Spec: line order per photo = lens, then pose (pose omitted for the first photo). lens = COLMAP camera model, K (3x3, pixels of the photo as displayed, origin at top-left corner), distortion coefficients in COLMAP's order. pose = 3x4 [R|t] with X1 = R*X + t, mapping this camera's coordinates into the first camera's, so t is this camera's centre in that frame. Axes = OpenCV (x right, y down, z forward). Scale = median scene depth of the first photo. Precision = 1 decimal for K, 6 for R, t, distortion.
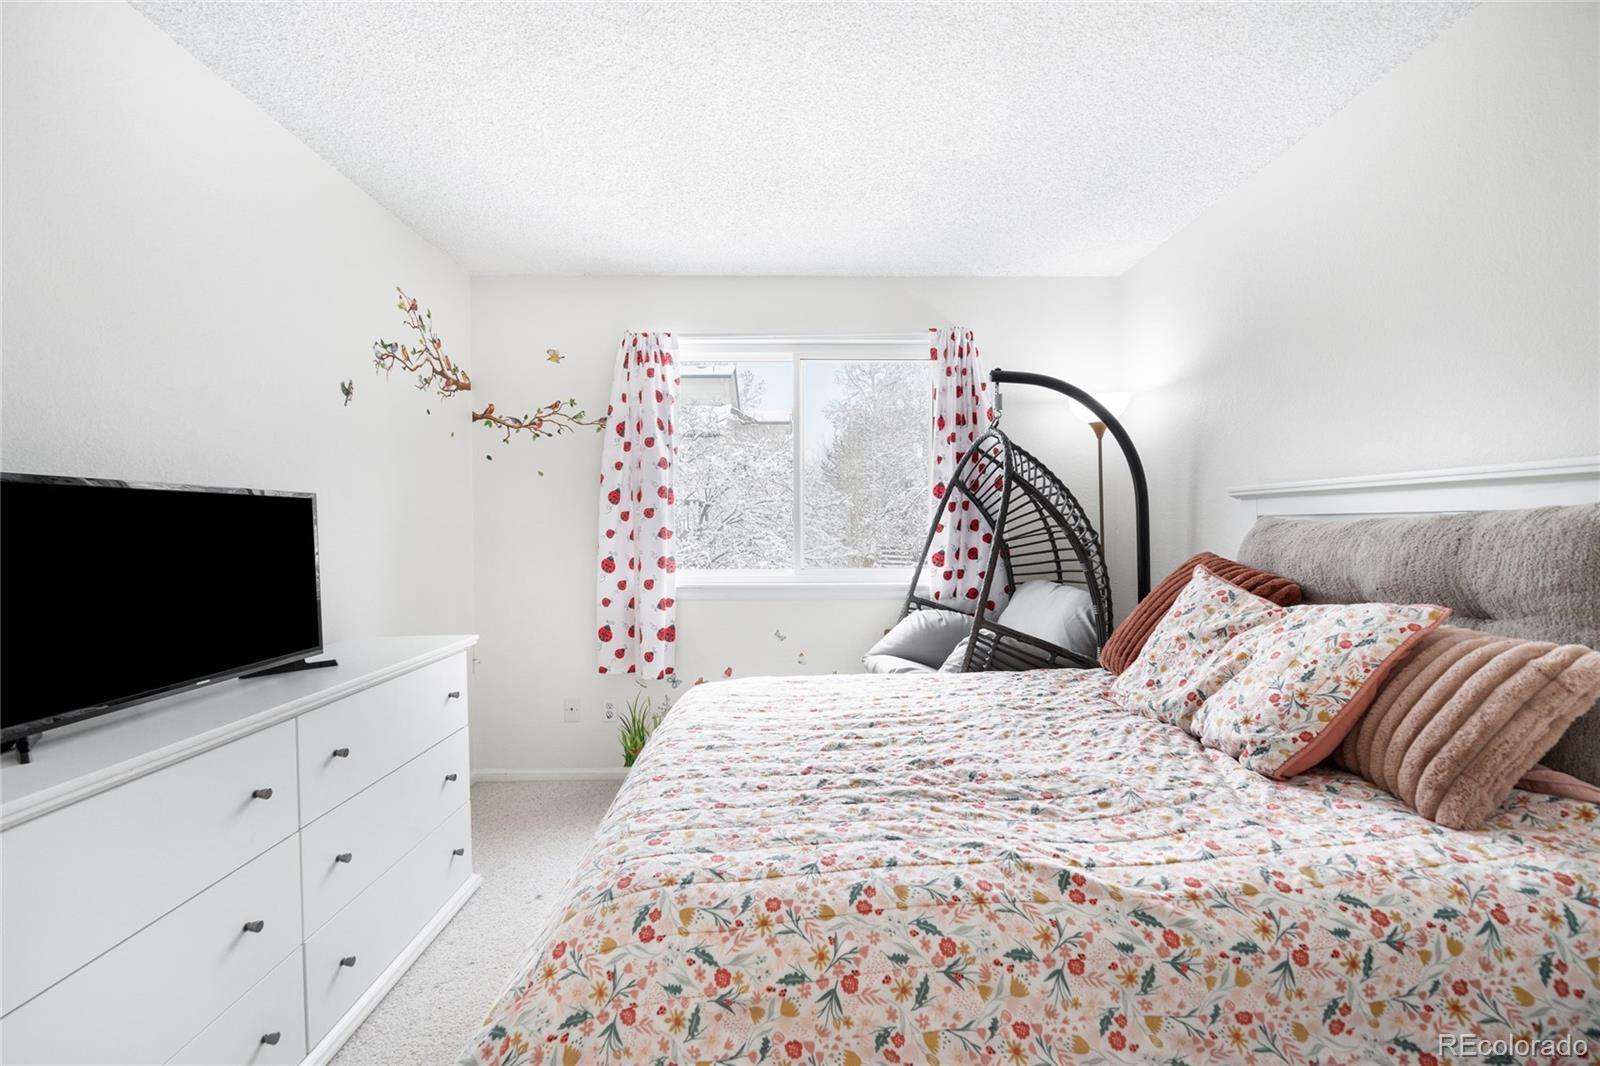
lens RADIAL K [[655.3, 0, 800.2], [0, 655.3, 544.0], [0, 0, 1]] dist [-0.002578, 0.000228]
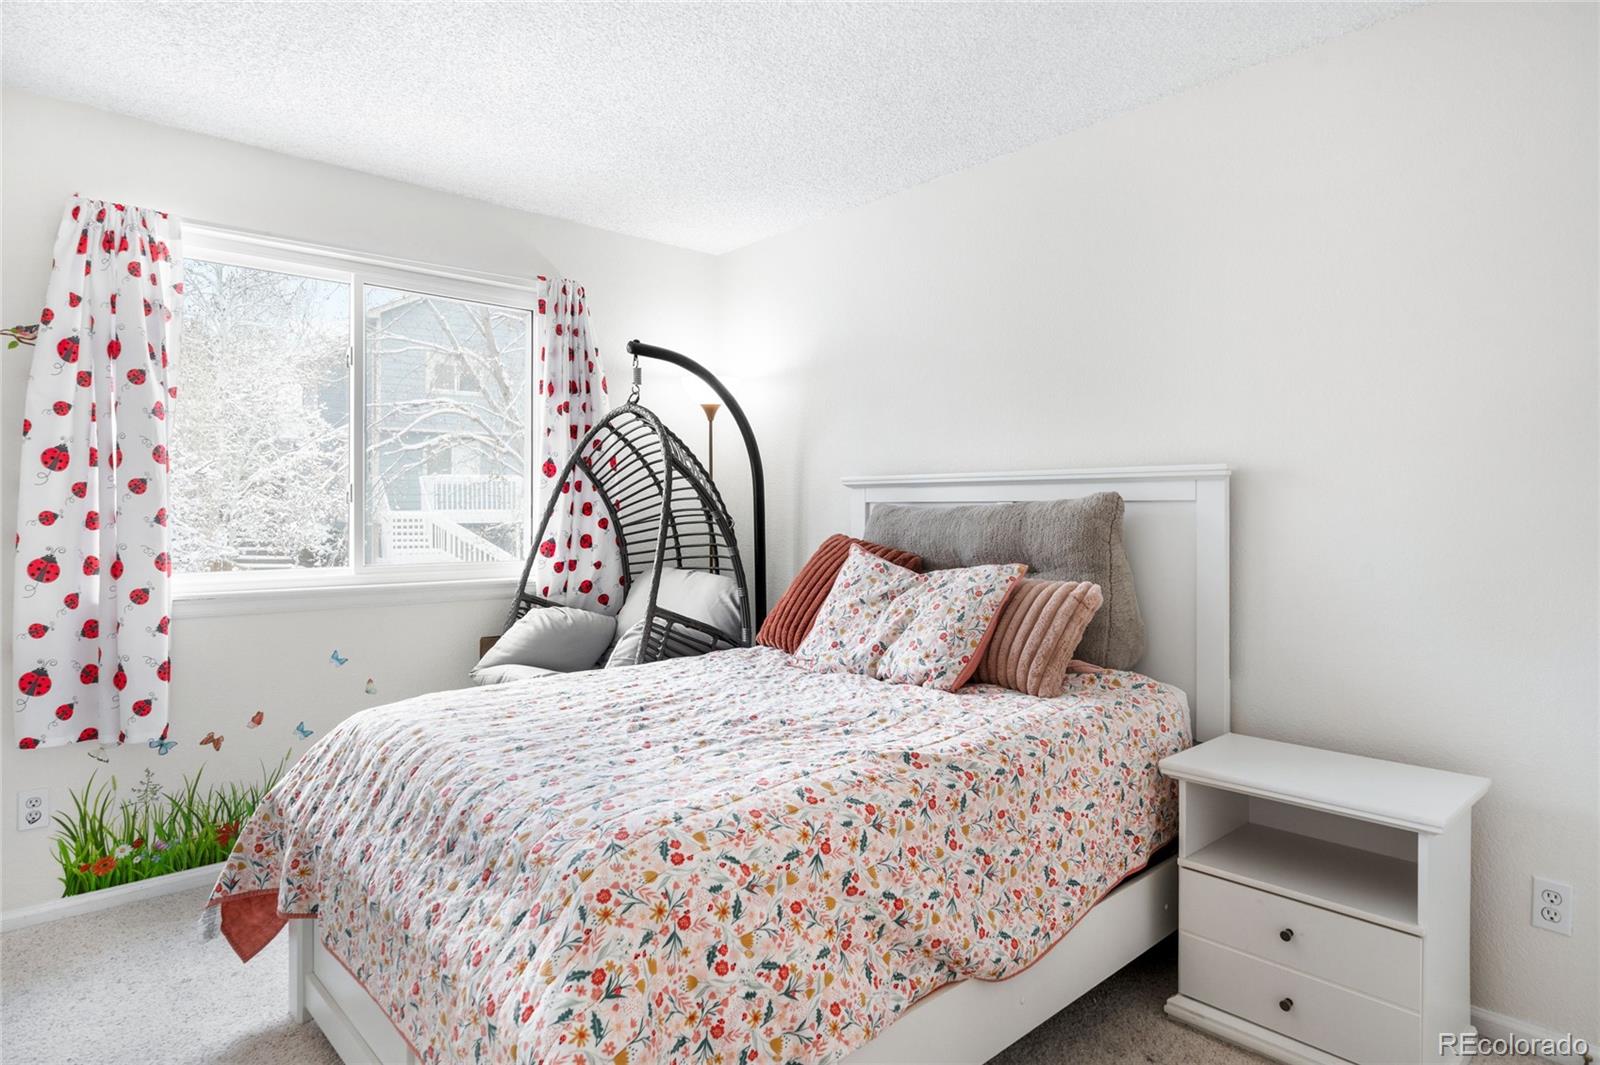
lens RADIAL K [[897.8, 0, 800.0], [0, 897.8, 532.5], [0, 0, 1]] dist [0.003067, 0.000396]
pose [[0.757993, -0.009187, 0.652198, -0.624026], [0.011665, 0.999932, 0.000529, 0.011612], [-0.652158, 0.007207, 0.758049, -0.198815]]
